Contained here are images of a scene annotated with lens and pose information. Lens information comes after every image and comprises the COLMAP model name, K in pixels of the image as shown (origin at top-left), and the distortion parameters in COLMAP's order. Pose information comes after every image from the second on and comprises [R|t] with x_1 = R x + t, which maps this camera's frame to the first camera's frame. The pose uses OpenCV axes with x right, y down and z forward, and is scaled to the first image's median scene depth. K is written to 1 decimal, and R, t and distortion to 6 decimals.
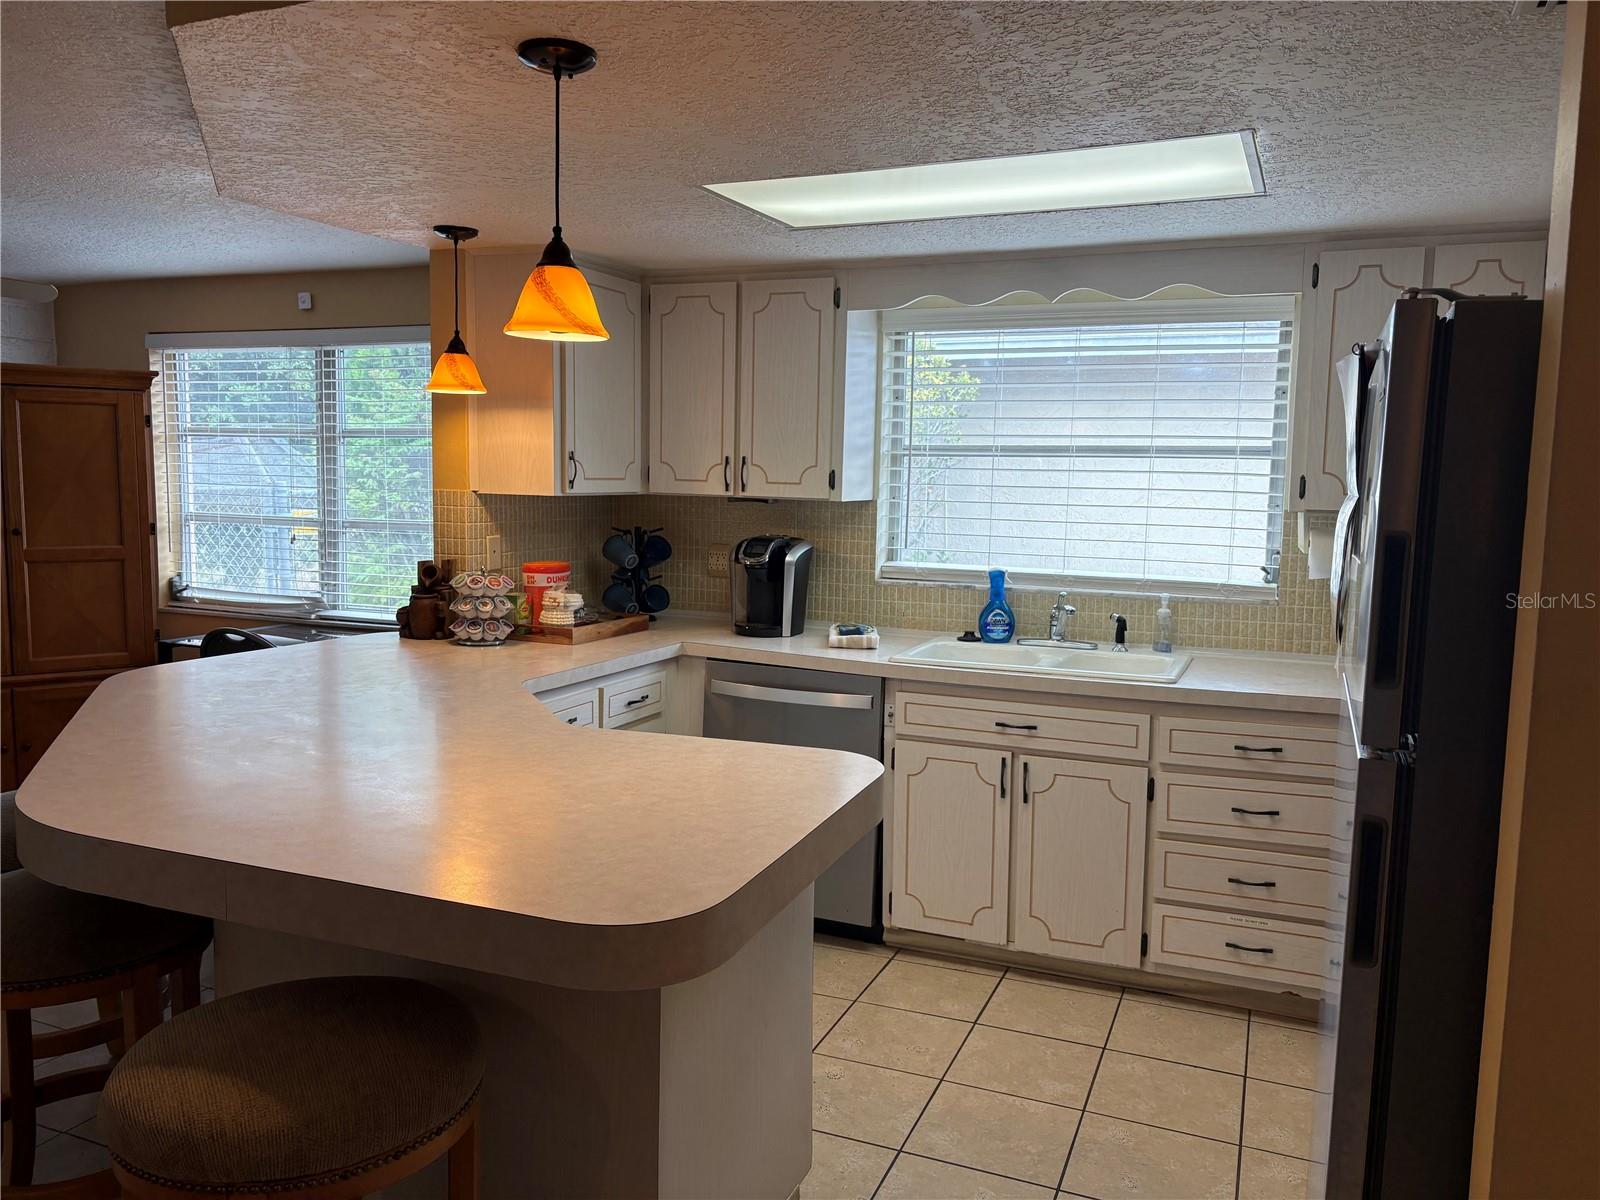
lens RADIAL K [[1218.4, 0, 790.0], [0, 1218.4, 593.4], [0, 0, 1]] dist [0.035253, -0.005409]
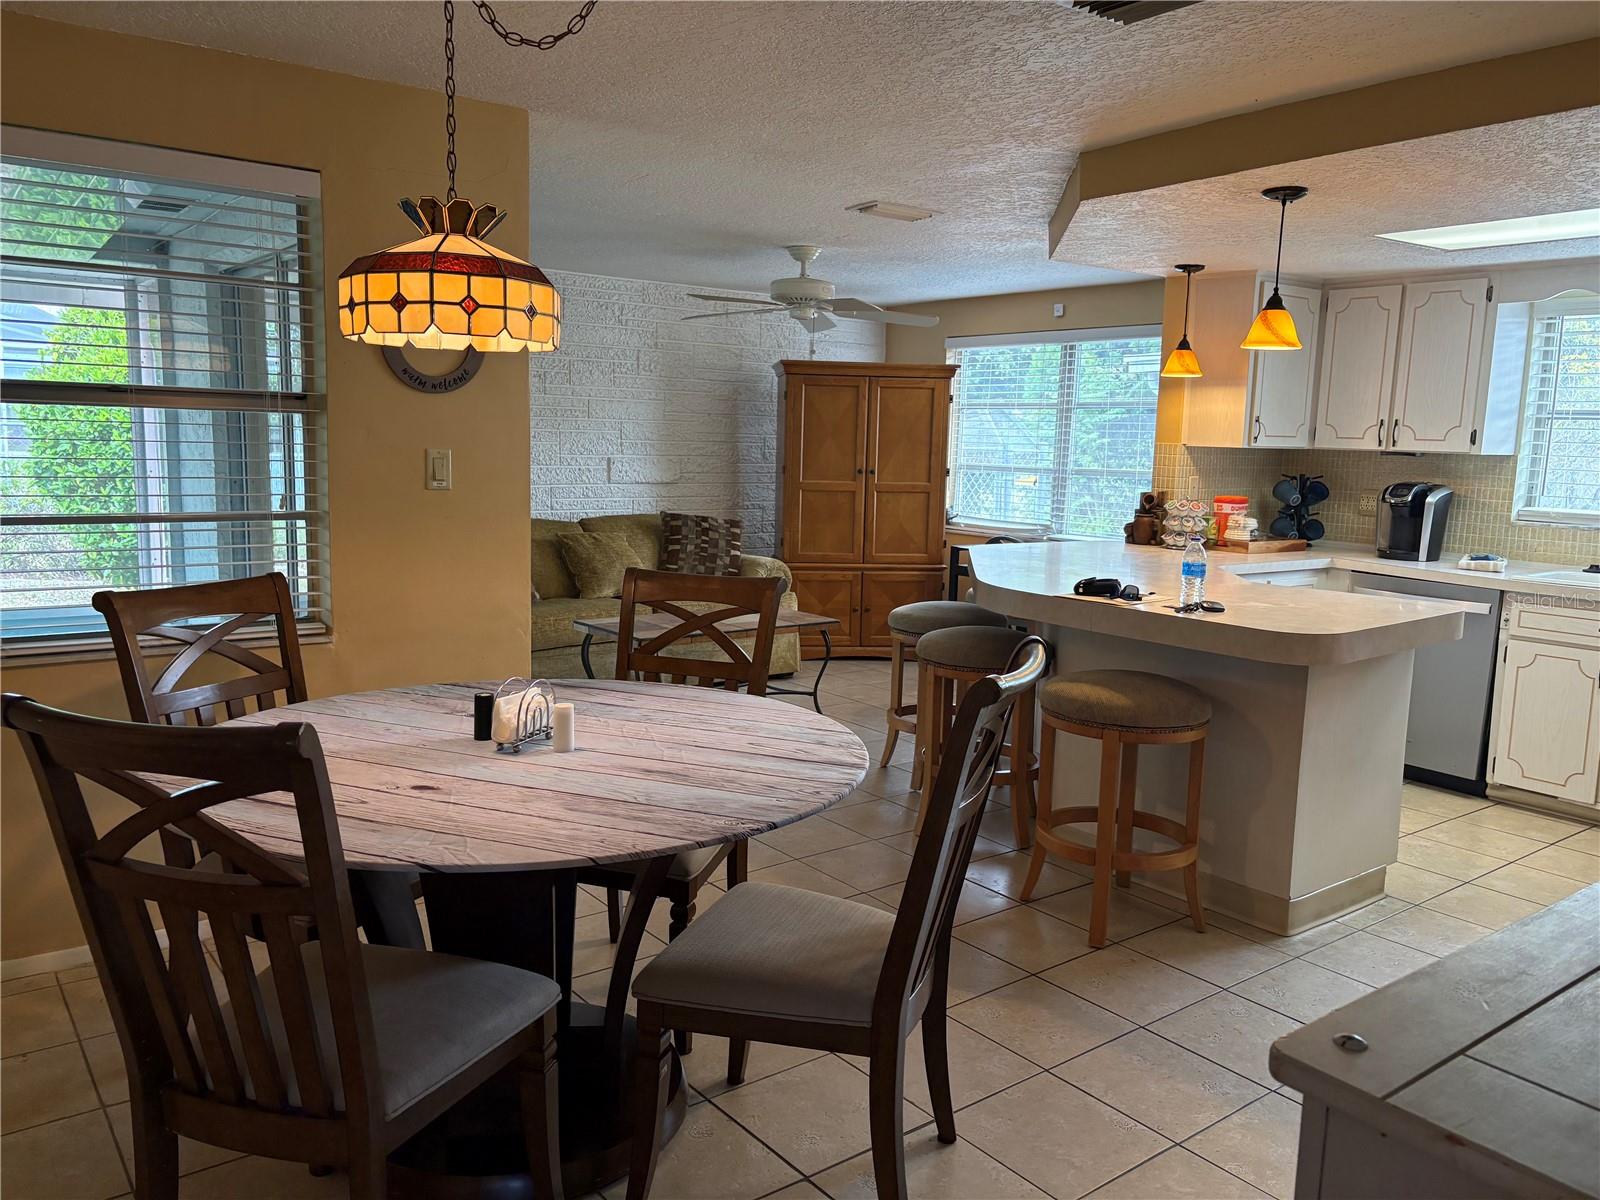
lens RADIAL K [[1218.4, 0, 795.6], [0, 1218.4, 607.8], [0, 0, 1]] dist [0.035253, -0.005409]
pose [[0.873582, 0.073736, -0.481059, 0.048012], [-0.057916, 0.997183, 0.047674, 0.063193], [0.483219, -0.013786, 0.875391, -0.465951]]
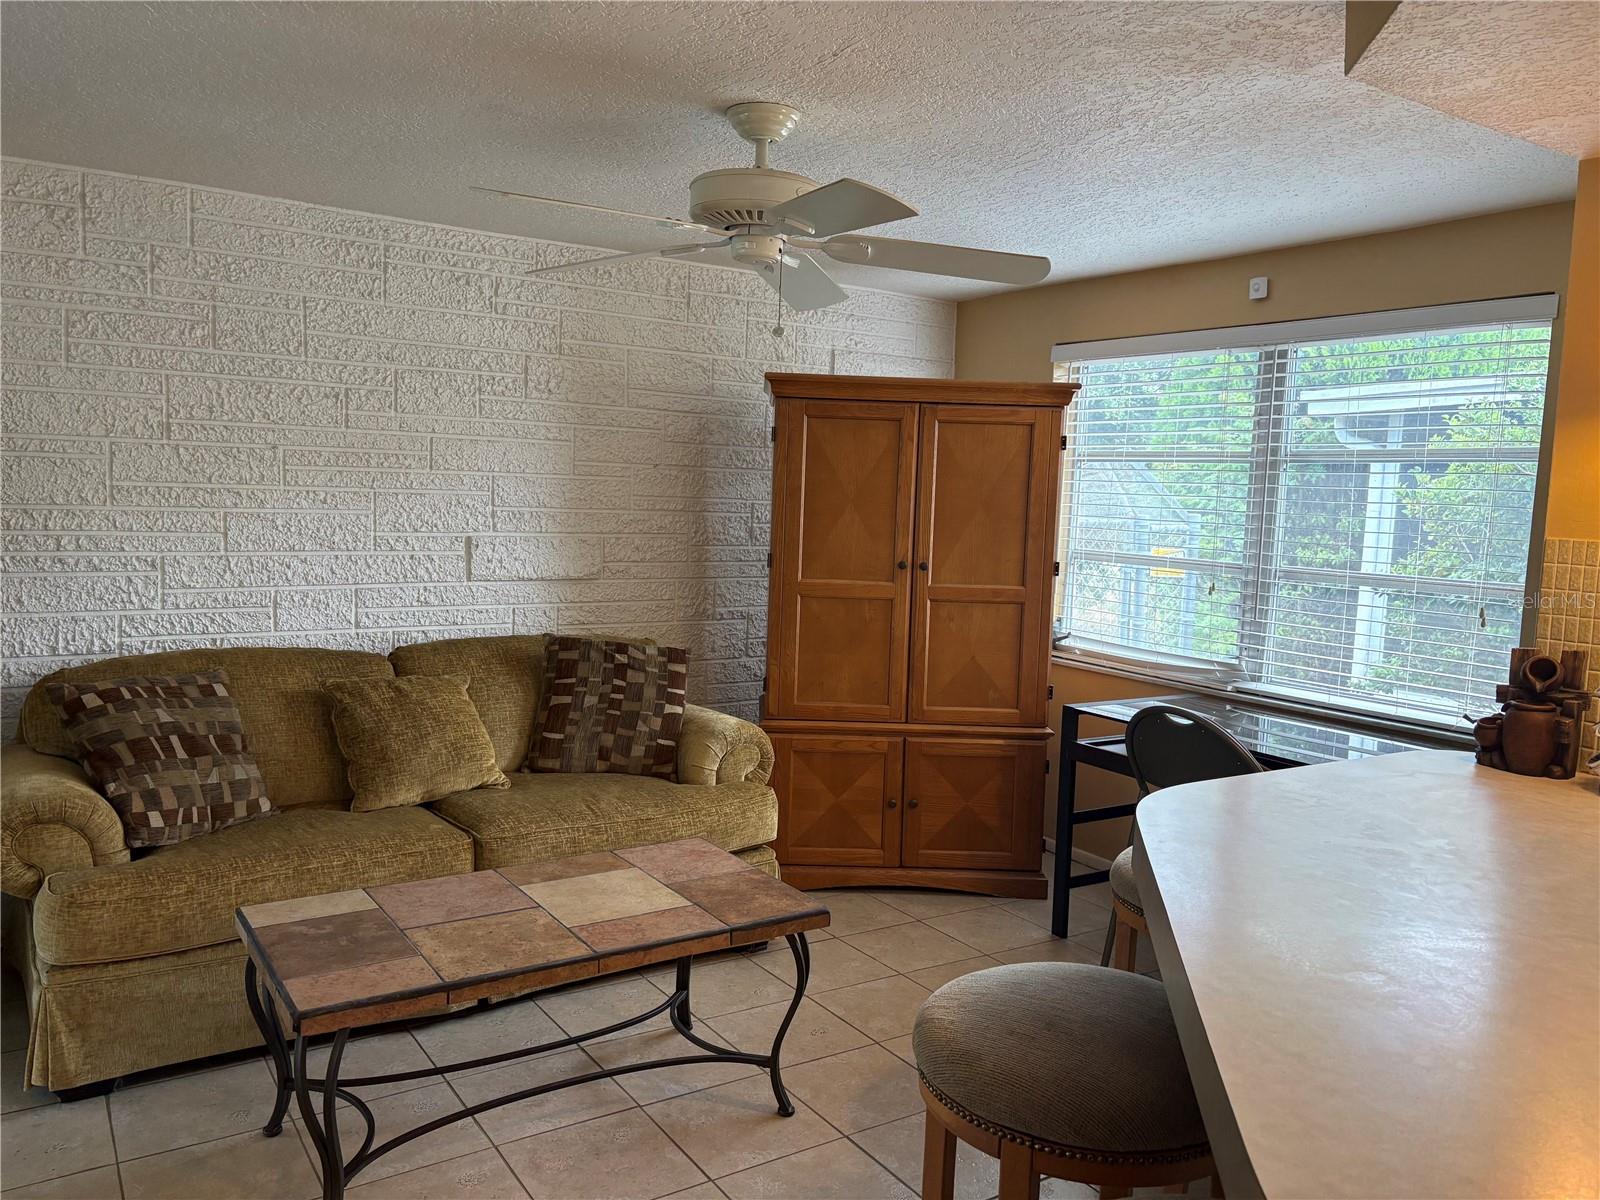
lens RADIAL K [[1218.4, 0, 791.5], [0, 1218.4, 582.8], [0, 0, 1]] dist [0.035253, -0.005409]
pose [[0.835055, 0.056707, -0.547236, -0.260480], [-0.075771, 0.997049, -0.012304, -0.023161], [0.544923, 0.051739, 0.836888, 0.241688]]
